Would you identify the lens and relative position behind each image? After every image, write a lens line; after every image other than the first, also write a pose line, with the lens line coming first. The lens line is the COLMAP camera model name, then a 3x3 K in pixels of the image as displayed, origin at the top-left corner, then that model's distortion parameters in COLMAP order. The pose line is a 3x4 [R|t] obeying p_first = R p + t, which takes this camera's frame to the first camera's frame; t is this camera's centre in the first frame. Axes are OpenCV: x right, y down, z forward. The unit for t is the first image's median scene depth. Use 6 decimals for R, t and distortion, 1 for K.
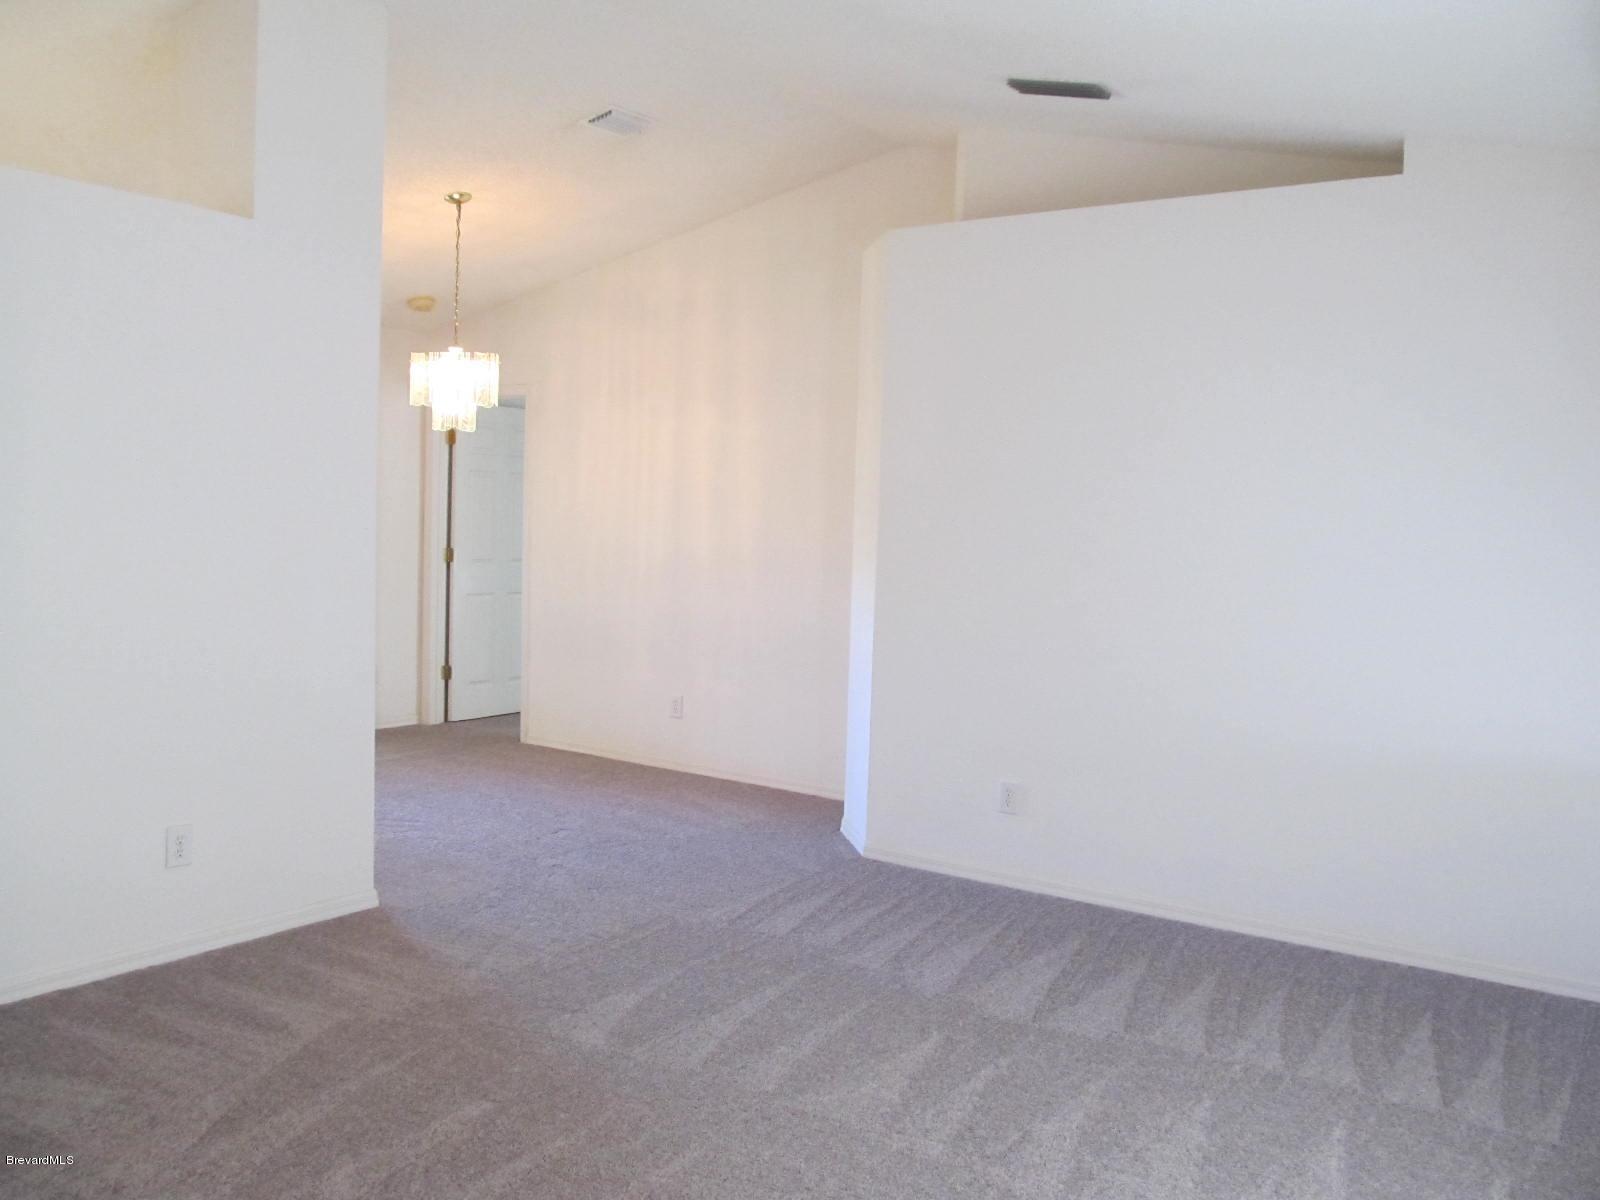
lens RADIAL K [[1337.6, 0, 796.2], [0, 1337.6, 592.4], [0, 0, 1]] dist [-0.043464, 0.008687]
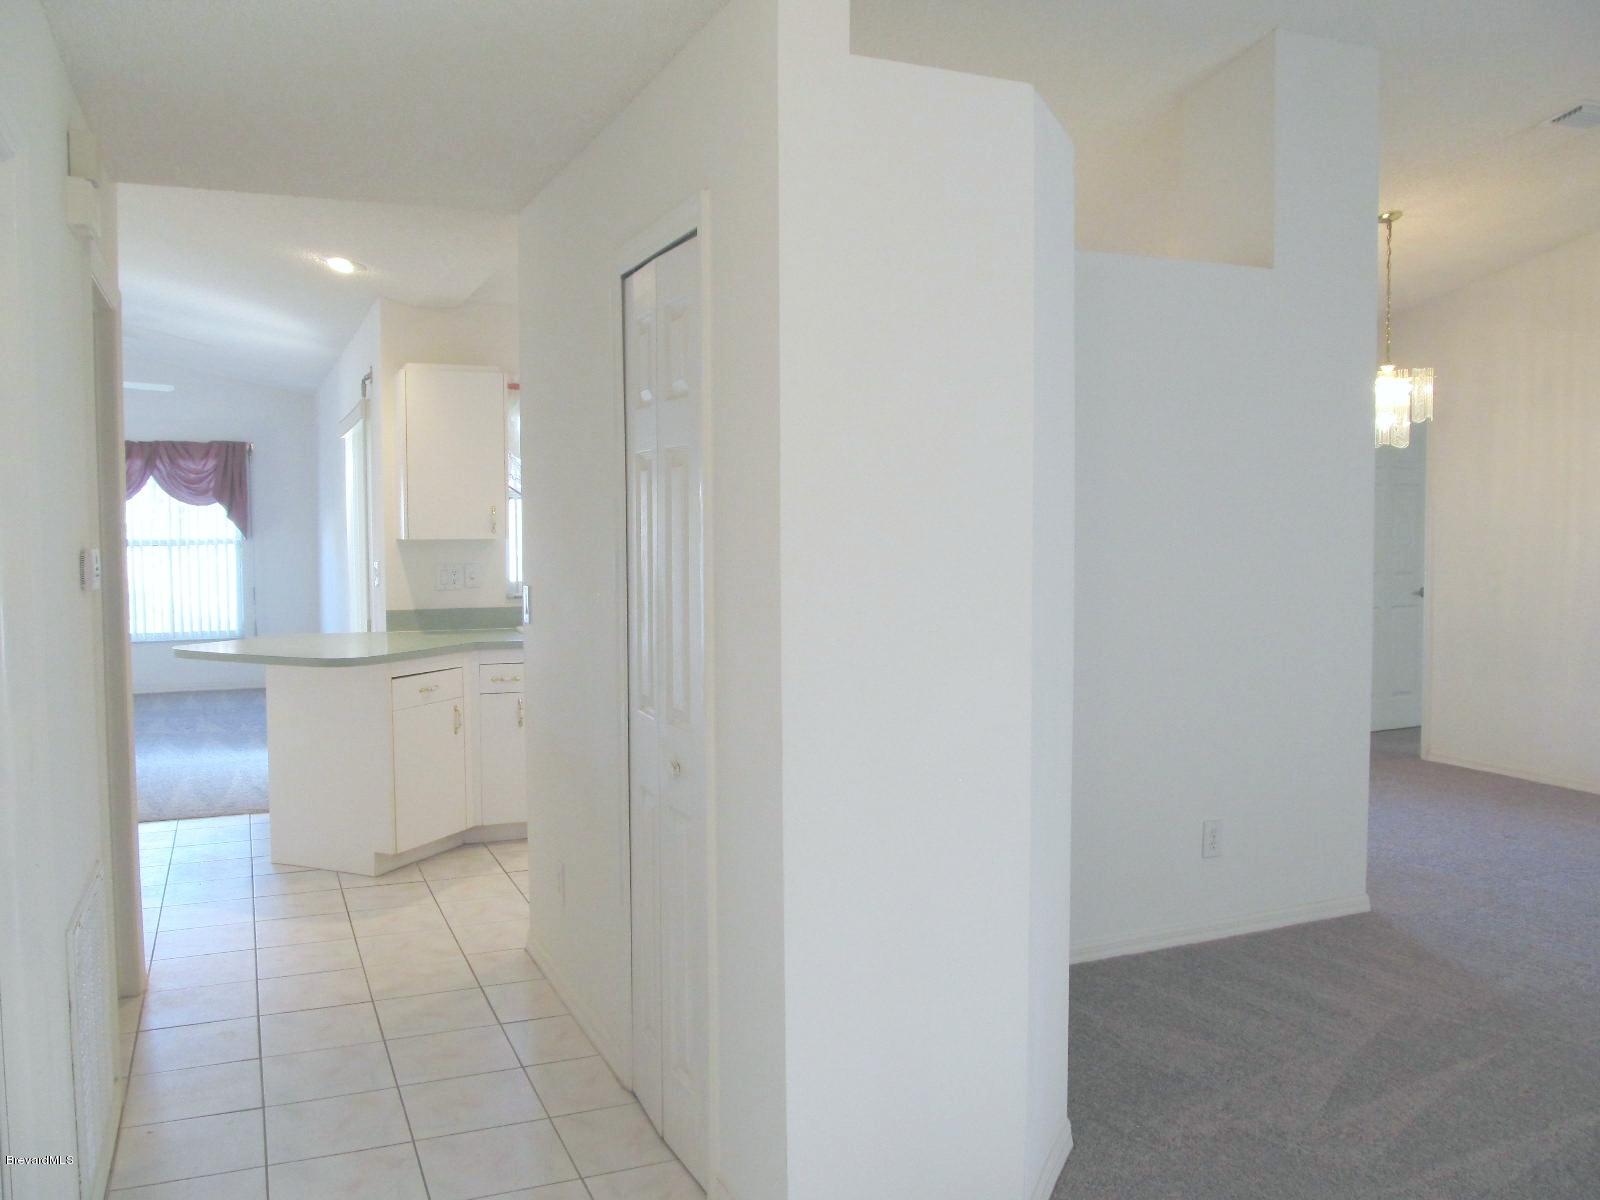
lens RADIAL K [[1337.6, 0, 796.2], [0, 1337.6, 592.4], [0, 0, 1]] dist [-0.043464, 0.008687]
pose [[0.856756, -0.007257, -0.515672, -0.145323], [0.003269, 0.999957, -0.008641, -0.005071], [0.515712, 0.005717, 0.856743, -0.108017]]
